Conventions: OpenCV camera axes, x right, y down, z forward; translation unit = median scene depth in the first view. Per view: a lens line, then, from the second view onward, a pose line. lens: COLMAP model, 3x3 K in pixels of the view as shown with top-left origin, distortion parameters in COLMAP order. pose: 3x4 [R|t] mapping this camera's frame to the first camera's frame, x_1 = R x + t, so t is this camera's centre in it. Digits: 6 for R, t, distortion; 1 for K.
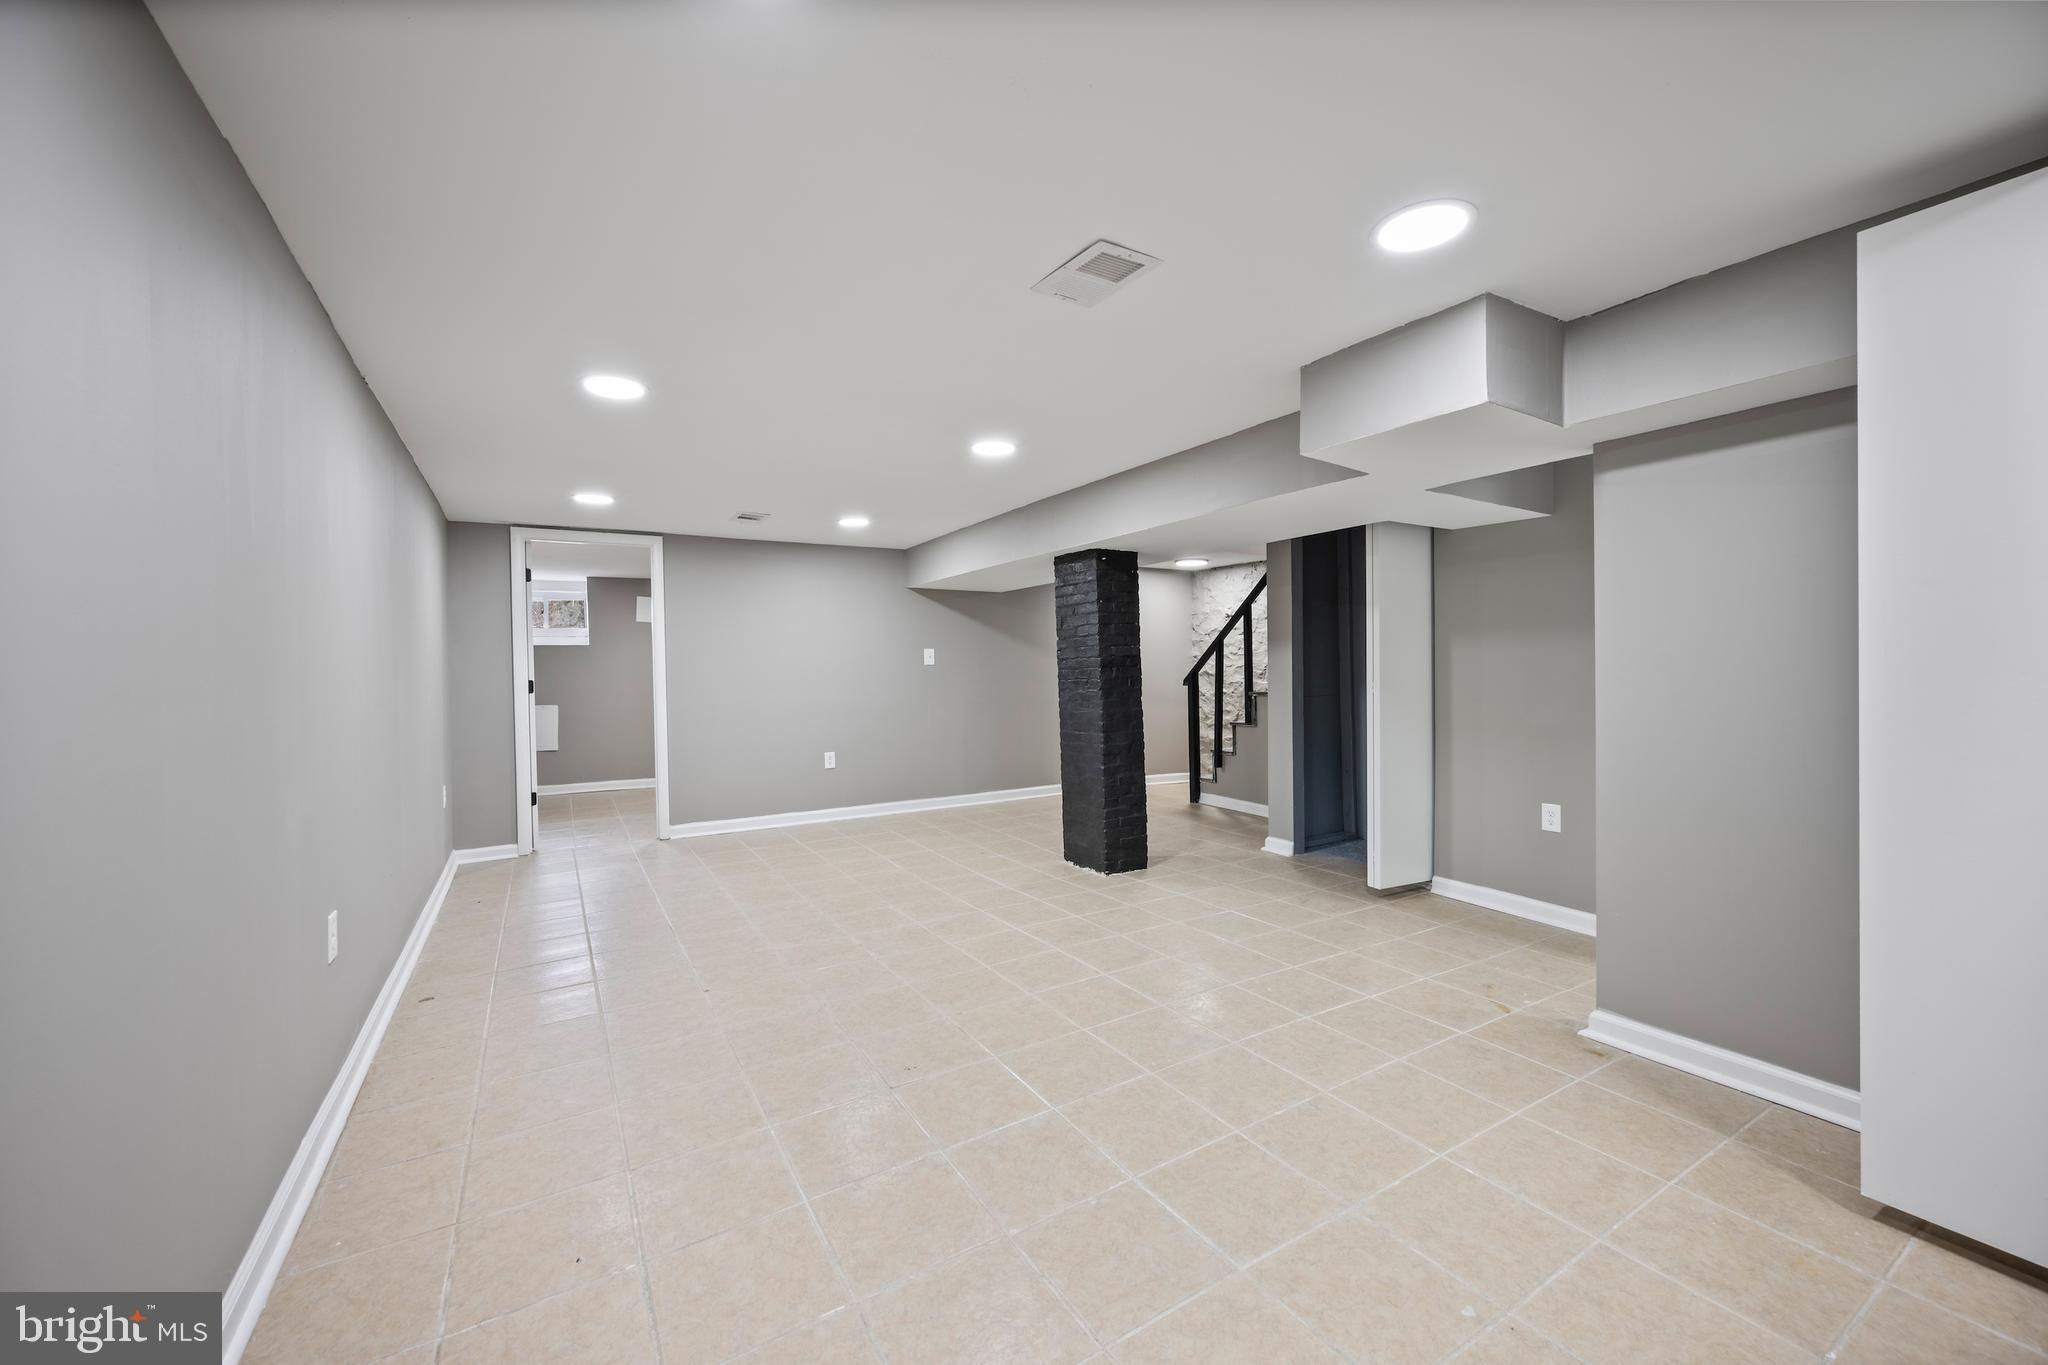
lens RADIAL K [[786.8, 0, 1029.5], [0, 786.8, 678.5], [0, 0, 1]] dist [-0.000851, -0.000033]
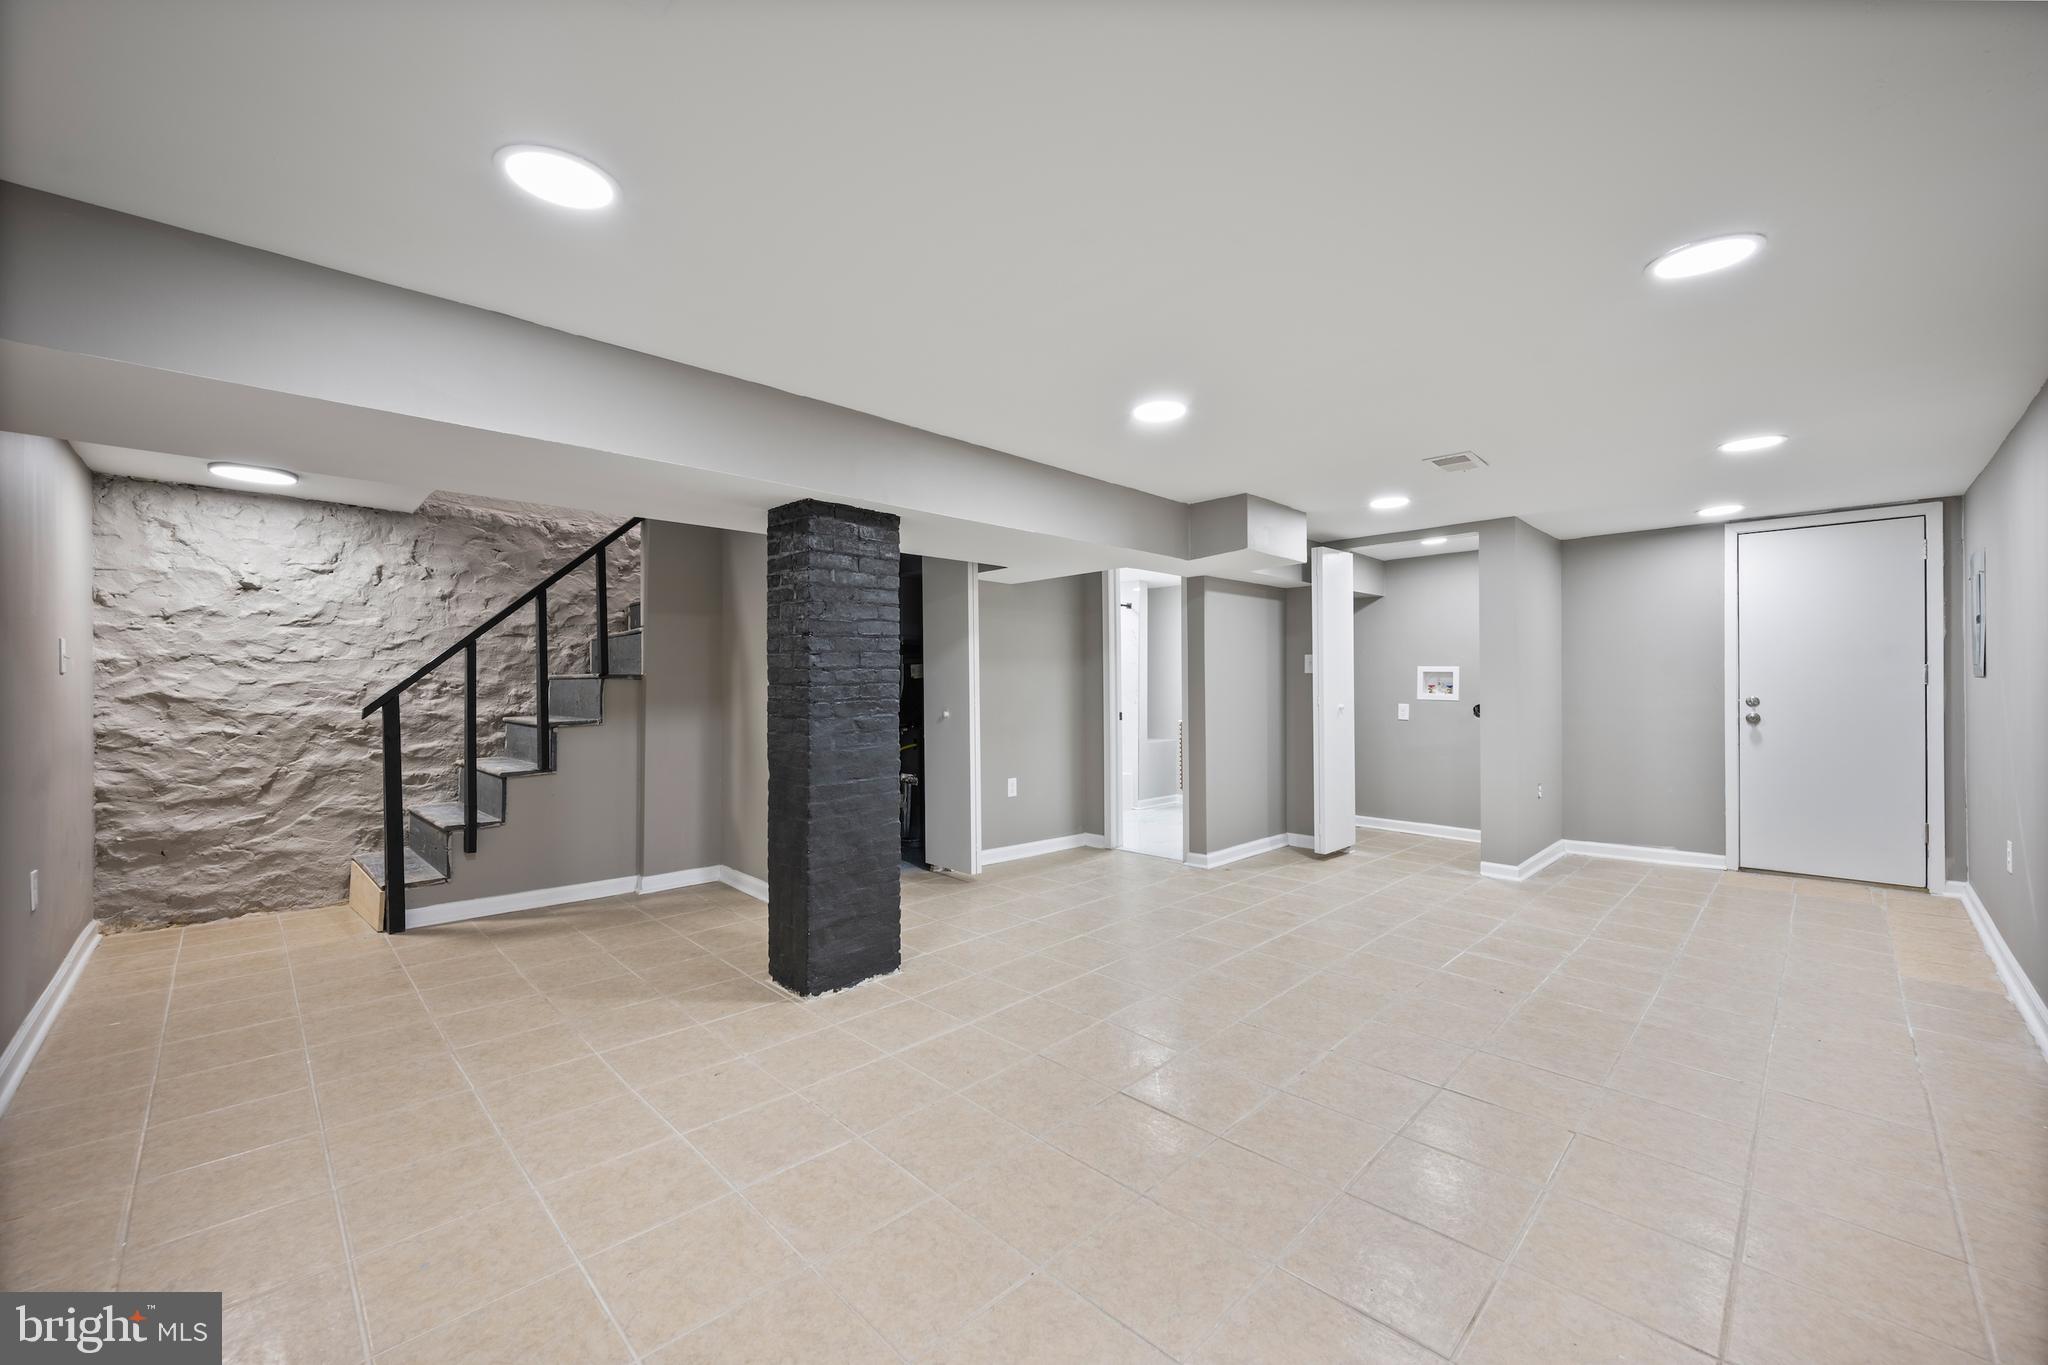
lens RADIAL K [[786.8, 0, 1030.2], [0, 786.8, 684.7], [0, 0, 1]] dist [-0.000851, -0.000033]
pose [[-0.223159, 0.009146, 0.974739, -0.620798], [0.015415, 0.999864, -0.005853, -0.005993], [-0.974660, 0.013719, -0.223269, 1.015048]]
